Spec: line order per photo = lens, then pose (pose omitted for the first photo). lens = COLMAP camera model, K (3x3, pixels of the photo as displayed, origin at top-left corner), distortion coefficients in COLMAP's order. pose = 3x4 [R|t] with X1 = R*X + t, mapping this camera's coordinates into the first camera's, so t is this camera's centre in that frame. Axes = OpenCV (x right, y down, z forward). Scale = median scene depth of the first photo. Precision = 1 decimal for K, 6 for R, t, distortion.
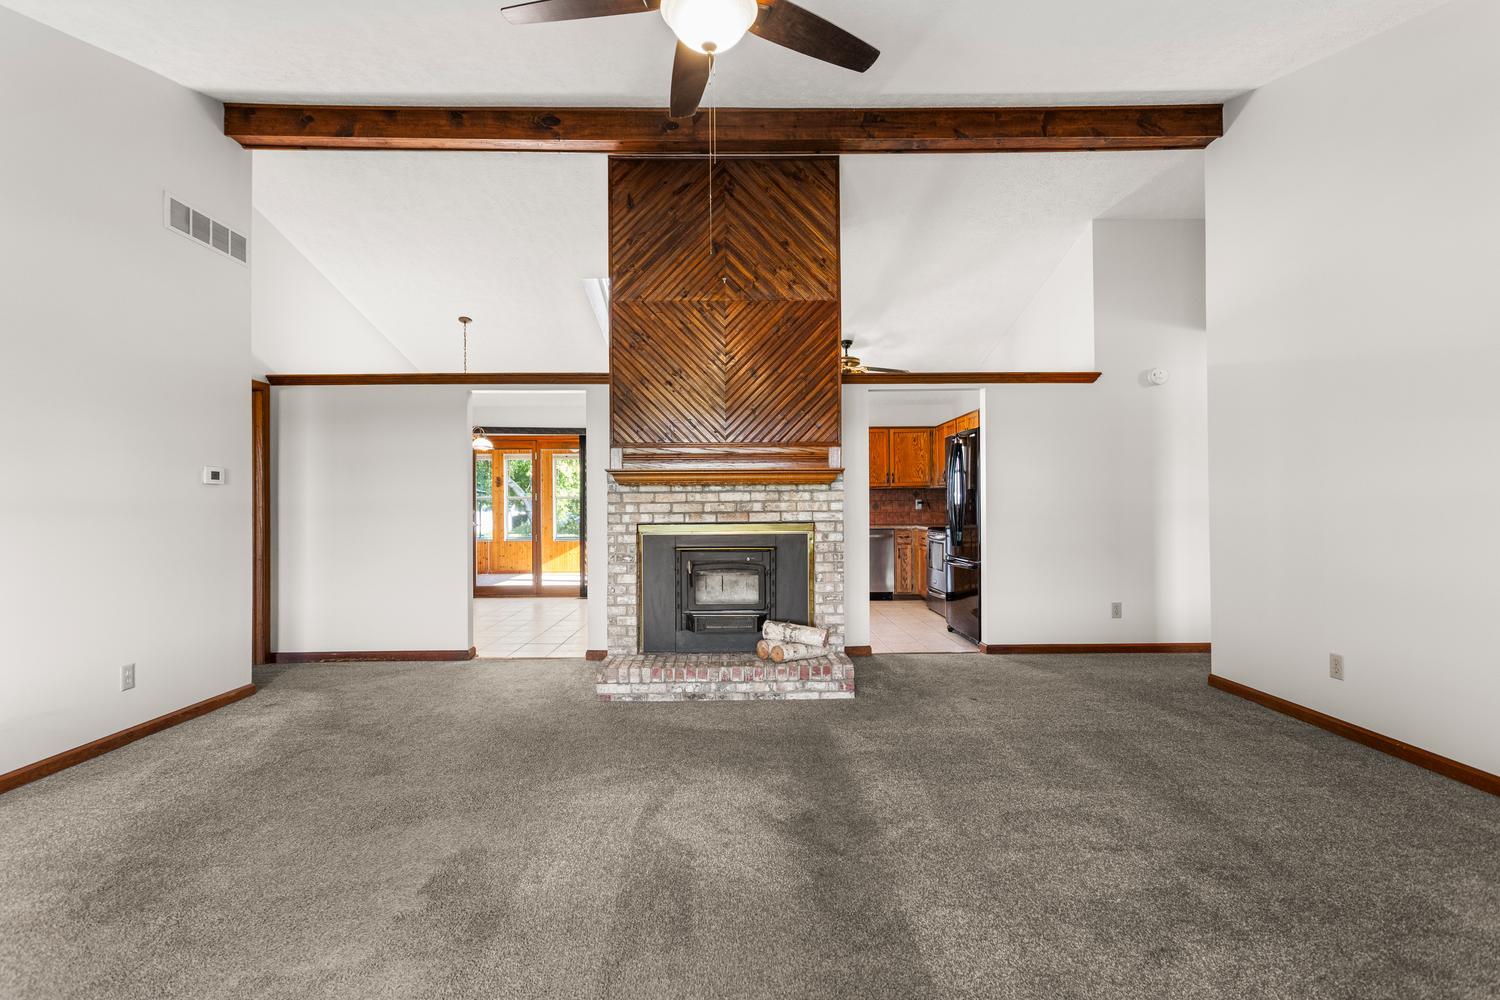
lens RADIAL K [[720.2, 0, 740.4], [0, 720.2, 497.6], [0, 0, 1]] dist [0.002494, 0.001662]
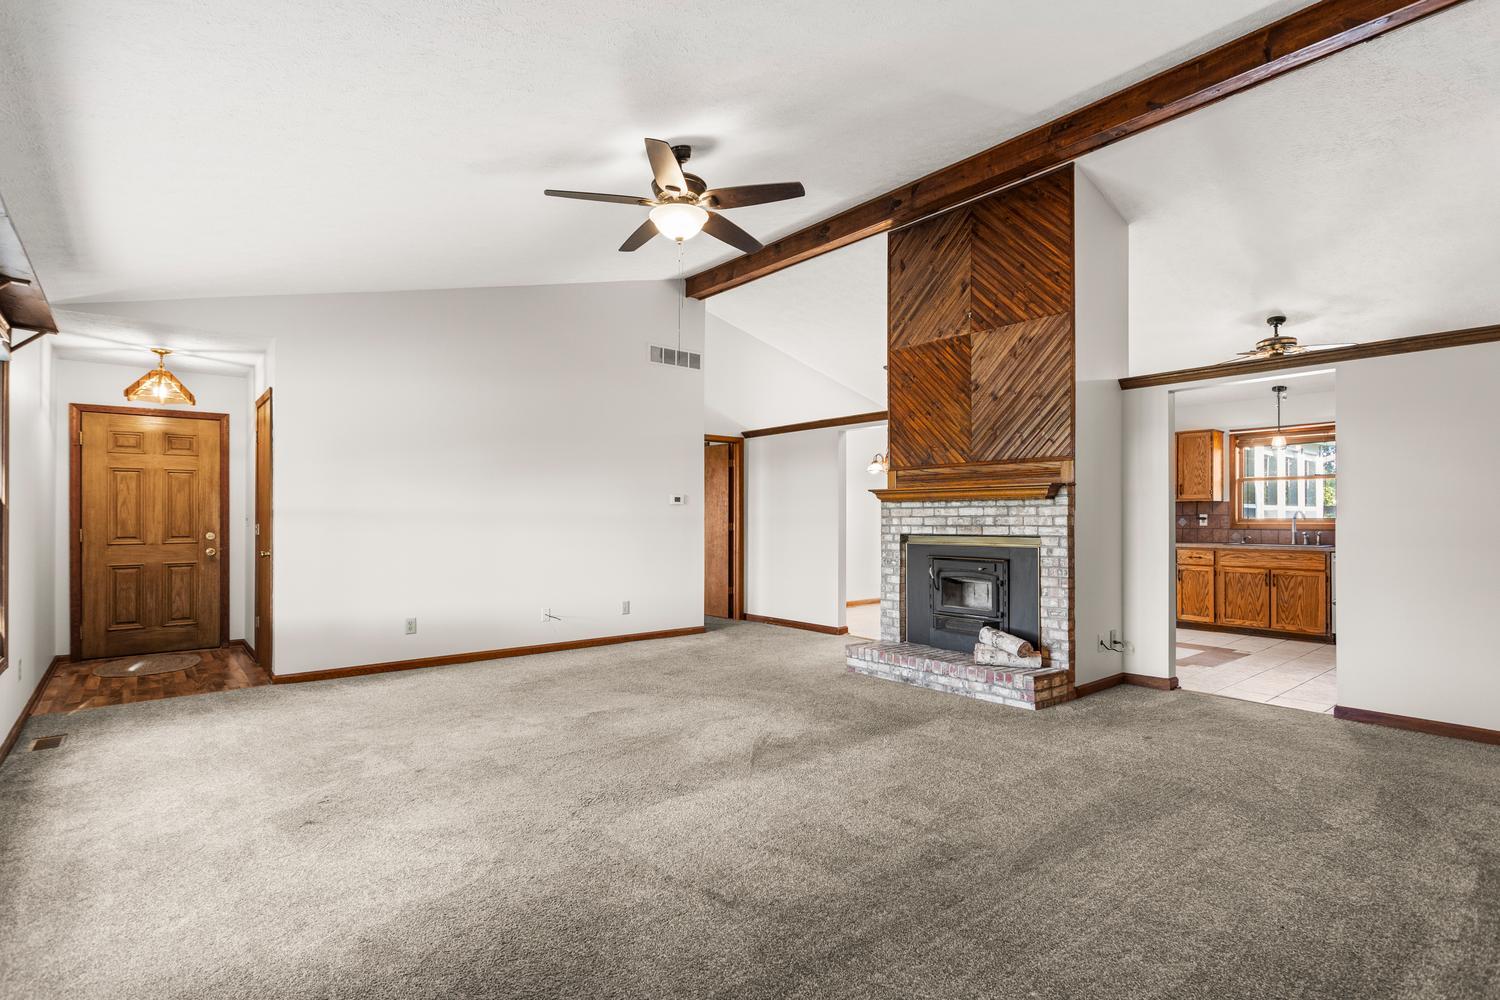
lens RADIAL K [[720.2, 0, 749.9], [0, 720.2, 510.8], [0, 0, 1]] dist [0.002494, 0.001662]
pose [[0.635738, -0.000874, -0.771905, 0.615012], [0.002378, 0.999997, 0.000826, -0.004085], [0.771901, -0.002360, 0.635738, 0.040618]]
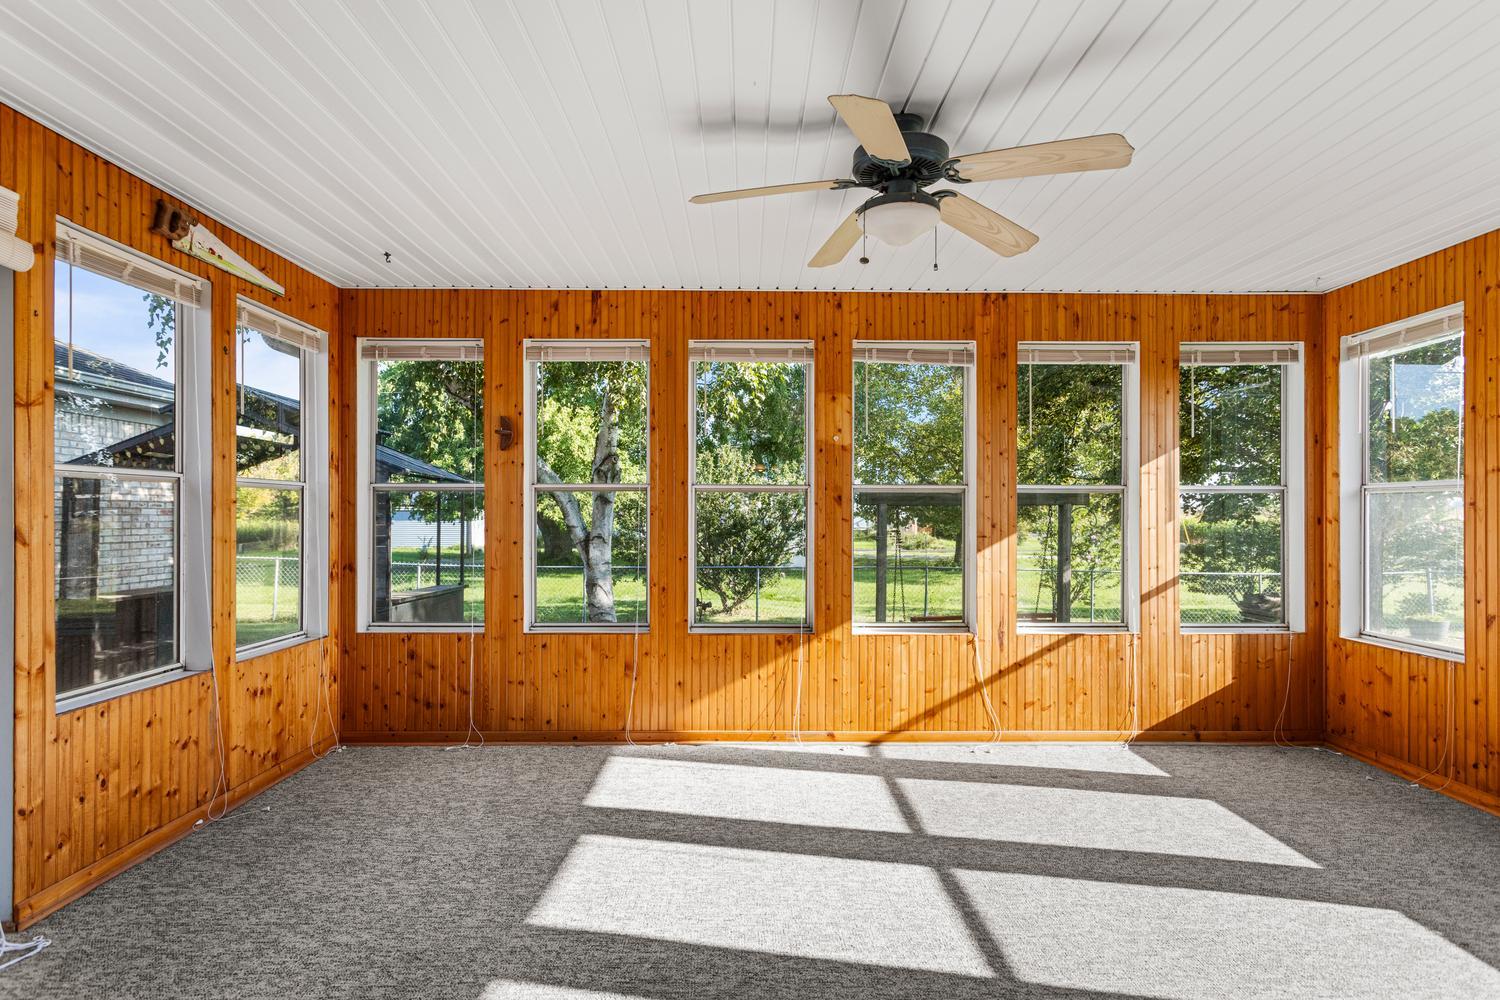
lens RADIAL K [[720.2, 0, 733.4], [0, 720.2, 509.2], [0, 0, 1]] dist [0.002494, 0.001662]
pose [[0.999908, 0.008030, -0.010943, -0.643166], [-0.007956, 0.999946, 0.006754, 0.019383], [0.010996, -0.006666, 0.999917, 1.905263]]
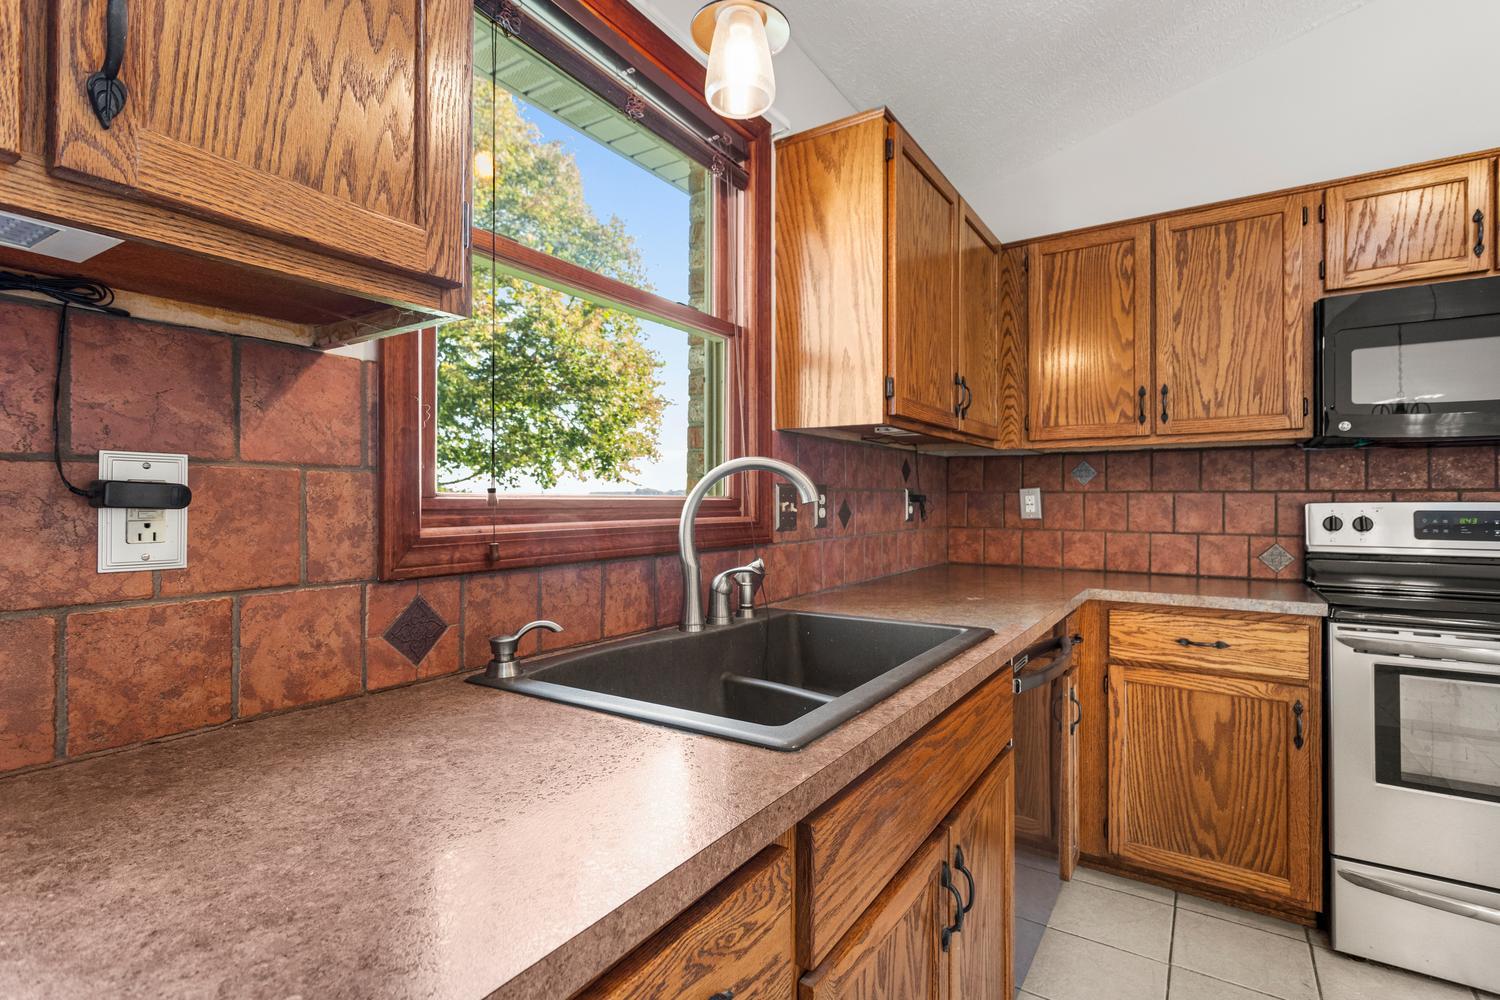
lens RADIAL K [[720.2, 0, 752.6], [0, 720.2, 497.3], [0, 0, 1]] dist [0.002494, 0.001662]
pose [[0.542411, 0.012017, 0.840027, -0.067603], [-0.014036, 0.999888, -0.005241, 0.017090], [-0.839996, -0.008948, 0.542519, 1.712830]]
